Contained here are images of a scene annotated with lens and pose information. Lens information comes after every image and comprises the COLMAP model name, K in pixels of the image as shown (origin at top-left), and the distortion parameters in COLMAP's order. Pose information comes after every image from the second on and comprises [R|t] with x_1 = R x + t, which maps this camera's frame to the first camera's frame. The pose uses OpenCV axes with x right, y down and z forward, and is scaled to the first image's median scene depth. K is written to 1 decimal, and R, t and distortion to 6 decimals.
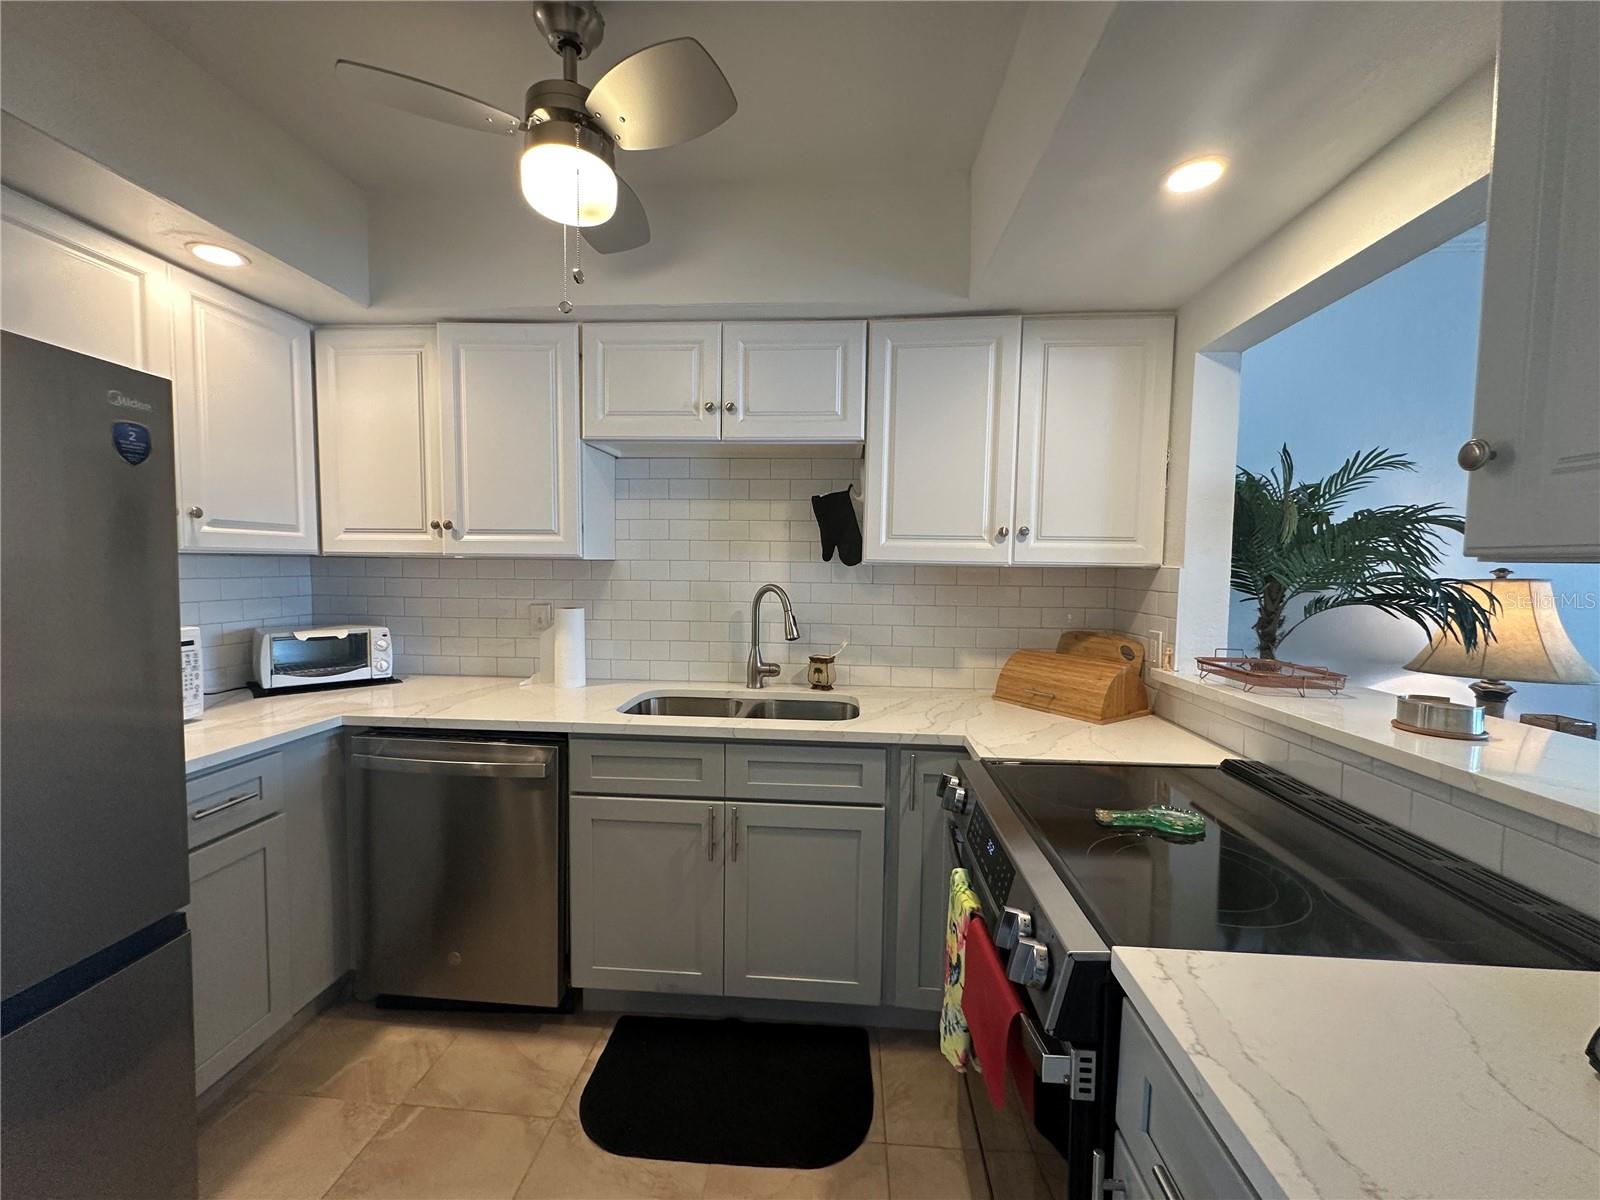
lens RADIAL K [[634.3, 0, 802.6], [0, 634.3, 603.5], [0, 0, 1]] dist [-0.007352, 0.000343]
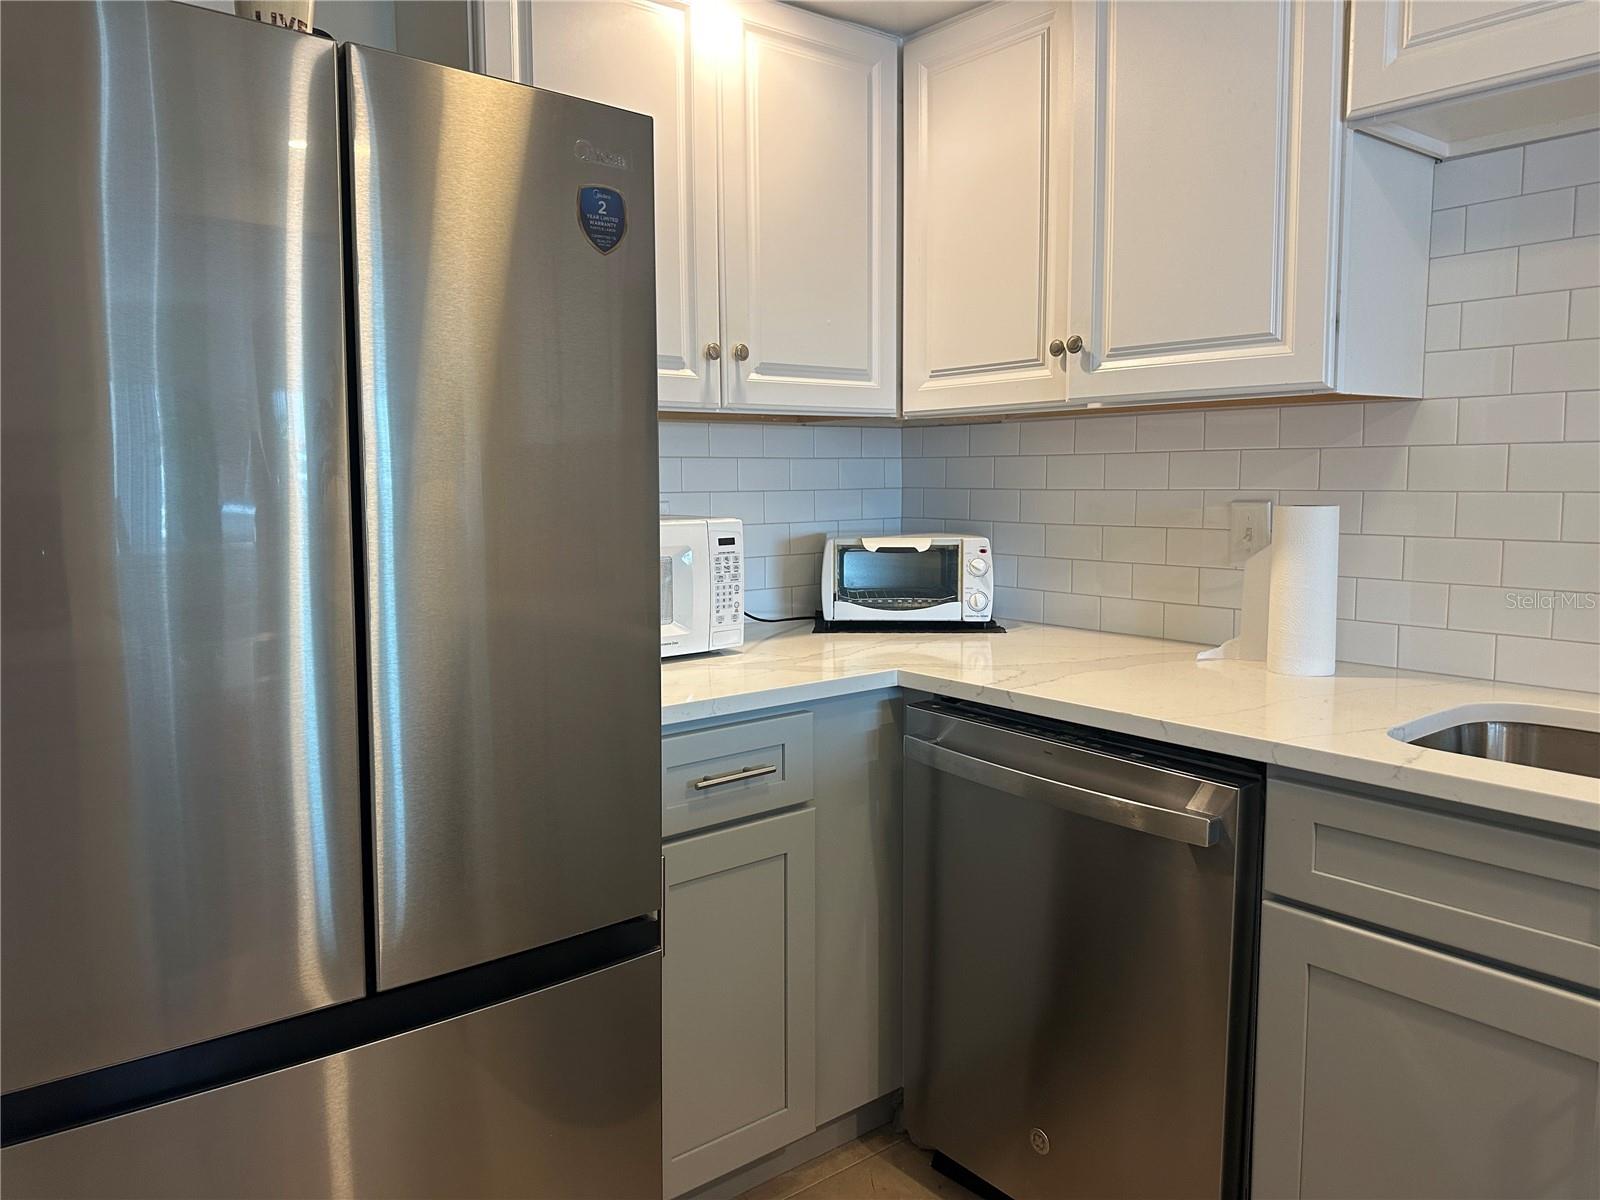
lens RADIAL K [[1126.0, 0, 785.4], [0, 1126.0, 584.6], [0, 0, 1]] dist [0.099475, -0.161421]
pose [[0.673750, 0.055713, -0.736856, -0.002939], [-0.028212, 0.998366, 0.049689, 0.038624], [0.738420, -0.012690, 0.674221, 0.164218]]
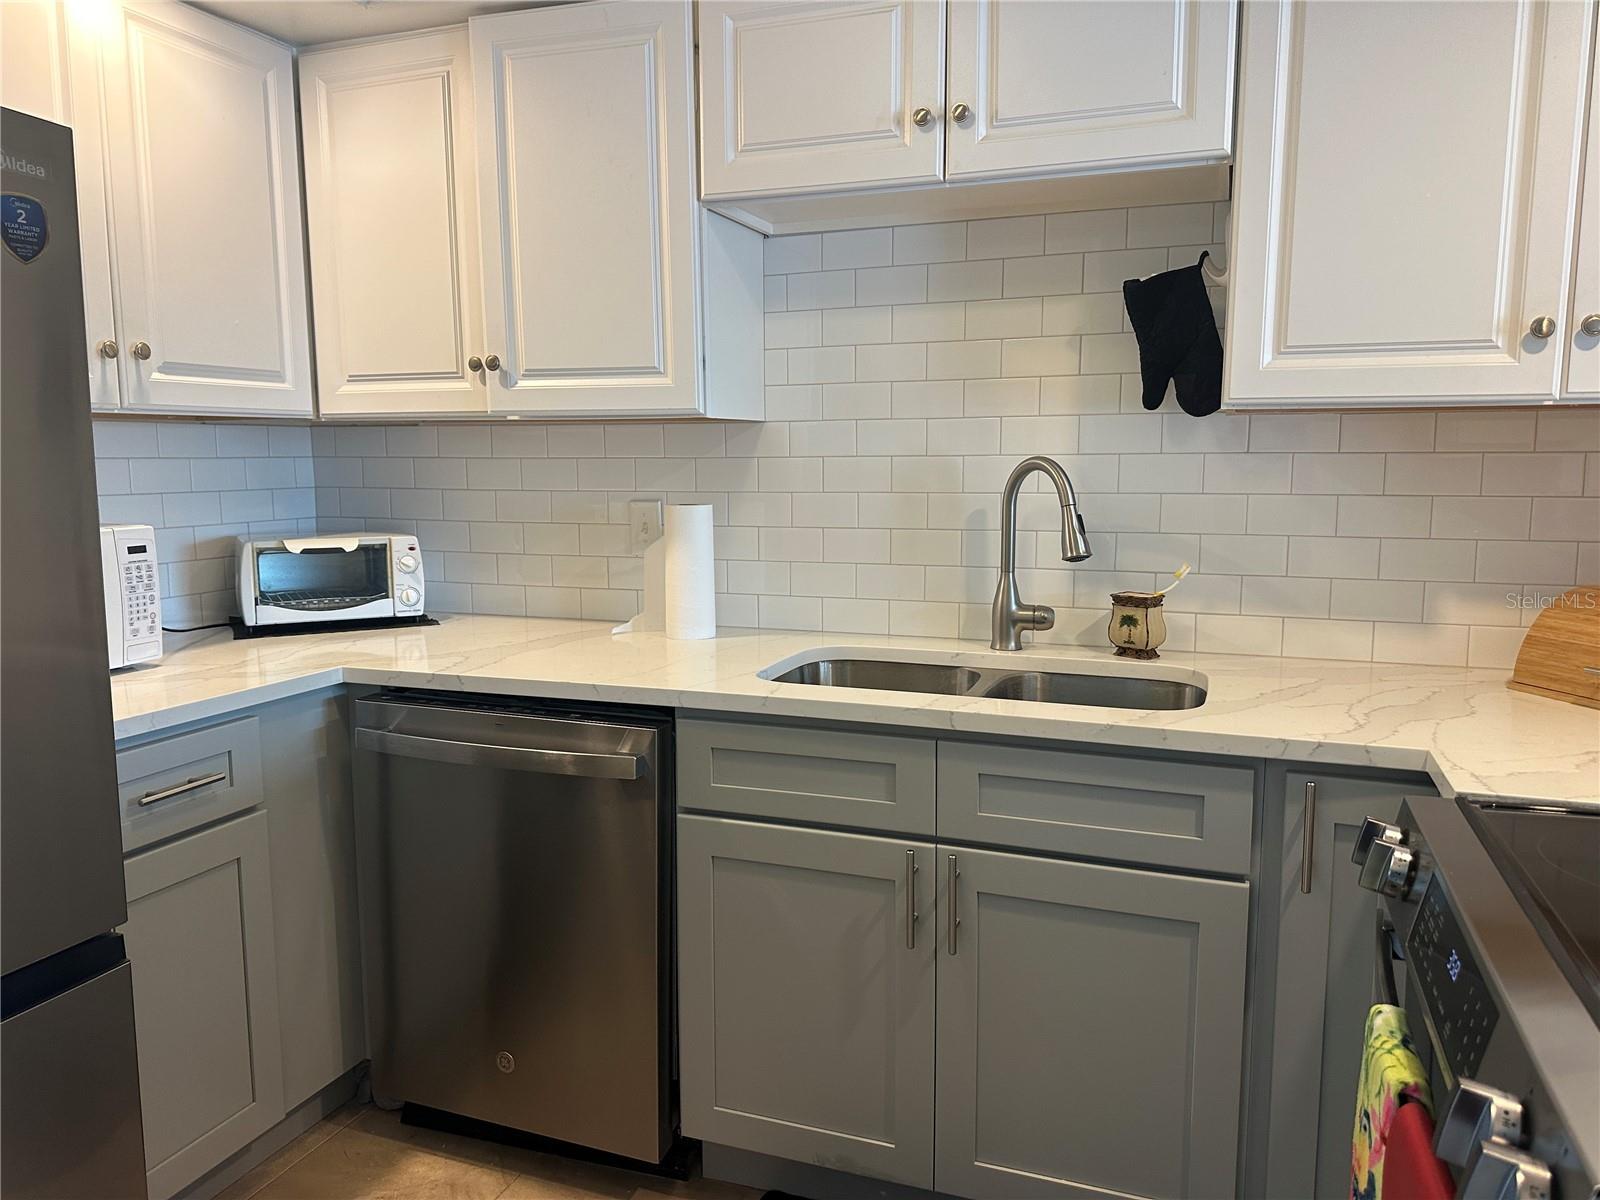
lens RADIAL K [[1125.5, 0, 808.8], [0, 1125.5, 601.5], [0, 0, 1]] dist [0.061912, -0.093290]
pose [[0.959513, 0.019303, -0.281003, 0.036456], [-0.000414, 0.997744, 0.067125, 0.030364], [0.281665, -0.064291, 0.957357, 0.036619]]
